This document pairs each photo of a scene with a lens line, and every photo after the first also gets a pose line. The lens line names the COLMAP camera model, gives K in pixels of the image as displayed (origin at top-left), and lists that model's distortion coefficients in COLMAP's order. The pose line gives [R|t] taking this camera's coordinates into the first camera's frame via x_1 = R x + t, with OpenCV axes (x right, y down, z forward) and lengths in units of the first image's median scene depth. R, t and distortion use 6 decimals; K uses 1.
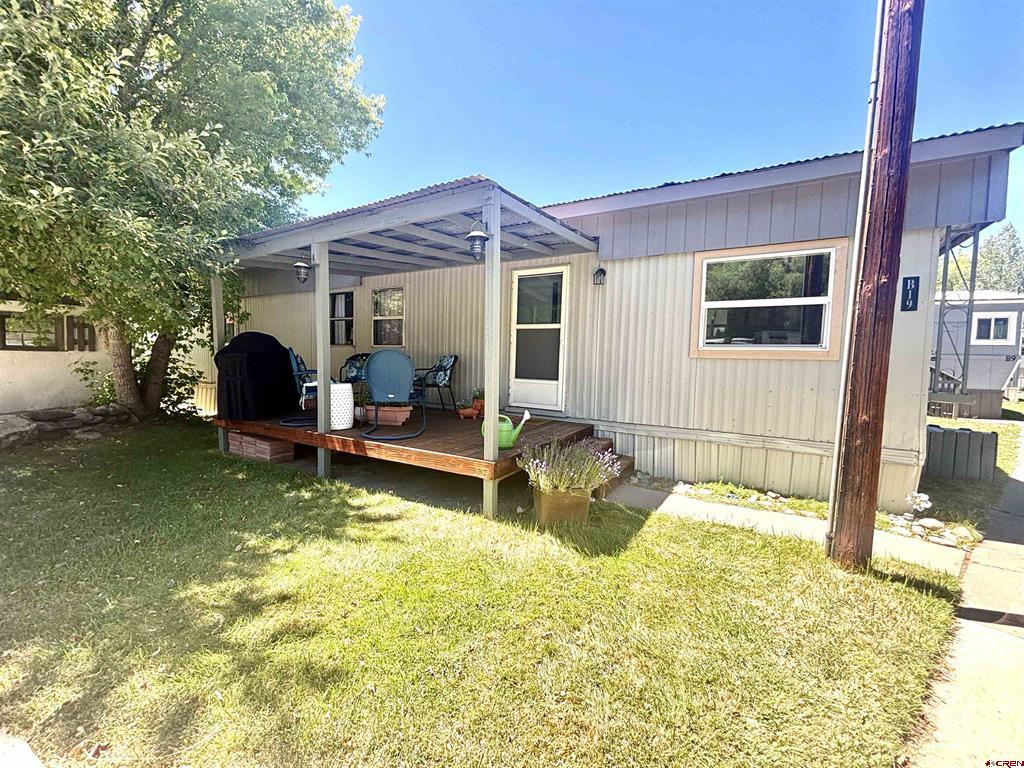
lens RADIAL K [[408.1, 0, 512.0], [0, 408.1, 384.0], [0, 0, 1]] dist [0.020601, -0.020412]
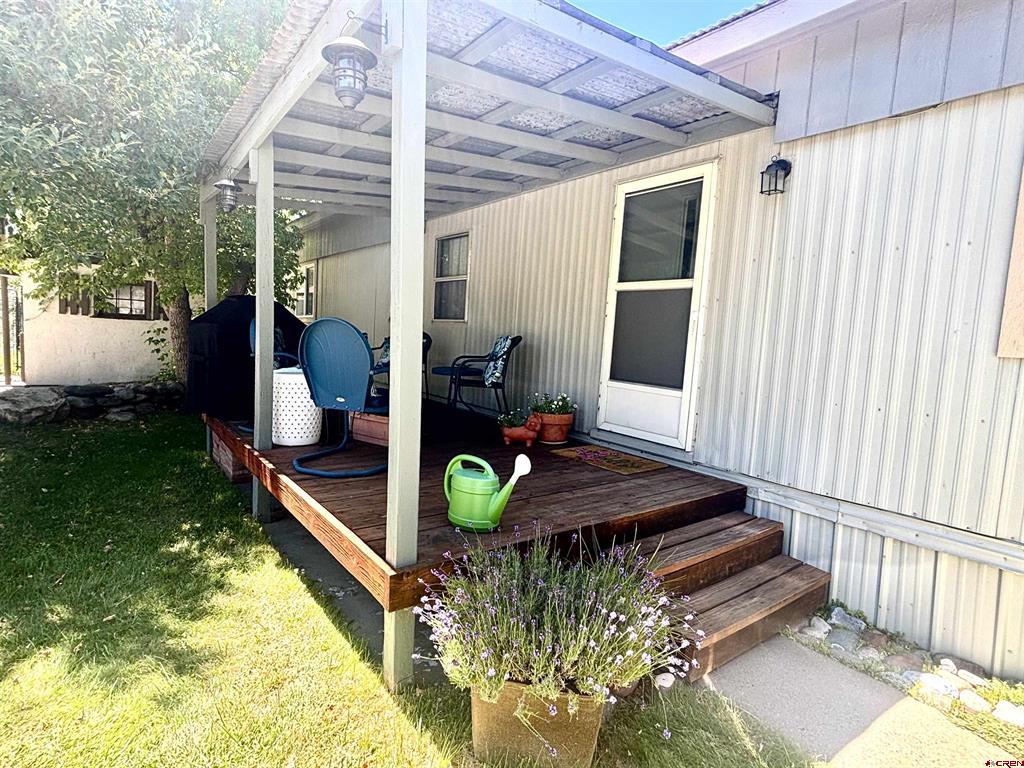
lens RADIAL K [[532.1, 0, 512.0], [0, 532.1, 384.0], [0, 0, 1]] dist [-0.002642, -0.001534]
pose [[0.923042, 0.063366, -0.379445, 0.171691], [-0.058088, 0.997989, 0.025355, -0.021173], [0.380289, -0.001362, 0.924867, 0.304398]]
